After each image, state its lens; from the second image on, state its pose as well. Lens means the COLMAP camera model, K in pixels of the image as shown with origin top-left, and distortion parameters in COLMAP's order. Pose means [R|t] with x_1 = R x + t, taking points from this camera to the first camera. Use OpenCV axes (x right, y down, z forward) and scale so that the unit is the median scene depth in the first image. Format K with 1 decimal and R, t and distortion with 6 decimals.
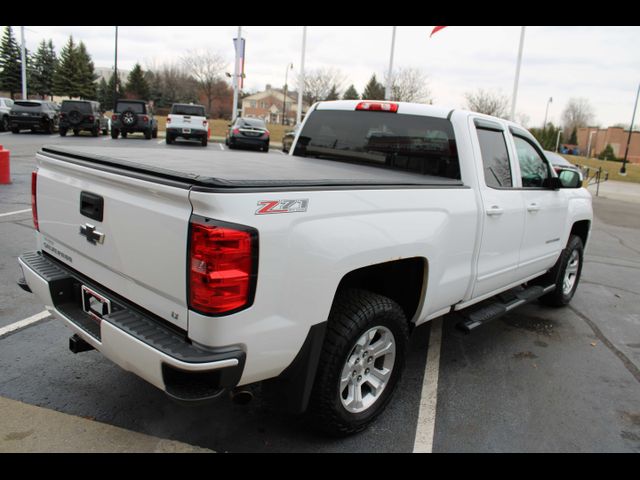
lens RADIAL K [[513.6, 0, 320.0], [0, 513.6, 240.0], [0, 0, 1]] dist [-0.070673, -0.004704]
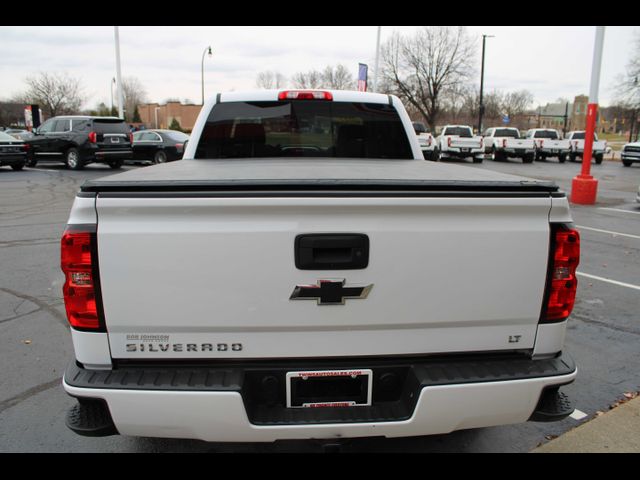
lens RADIAL K [[513.6, 0, 320.0], [0, 513.6, 240.0], [0, 0, 1]] dist [-0.070673, -0.004704]
pose [[0.699987, -0.229695, 0.676209, -0.925111], [0.206145, 0.971547, 0.116622, -0.167159], [-0.683756, 0.057763, 0.727421, 0.485342]]
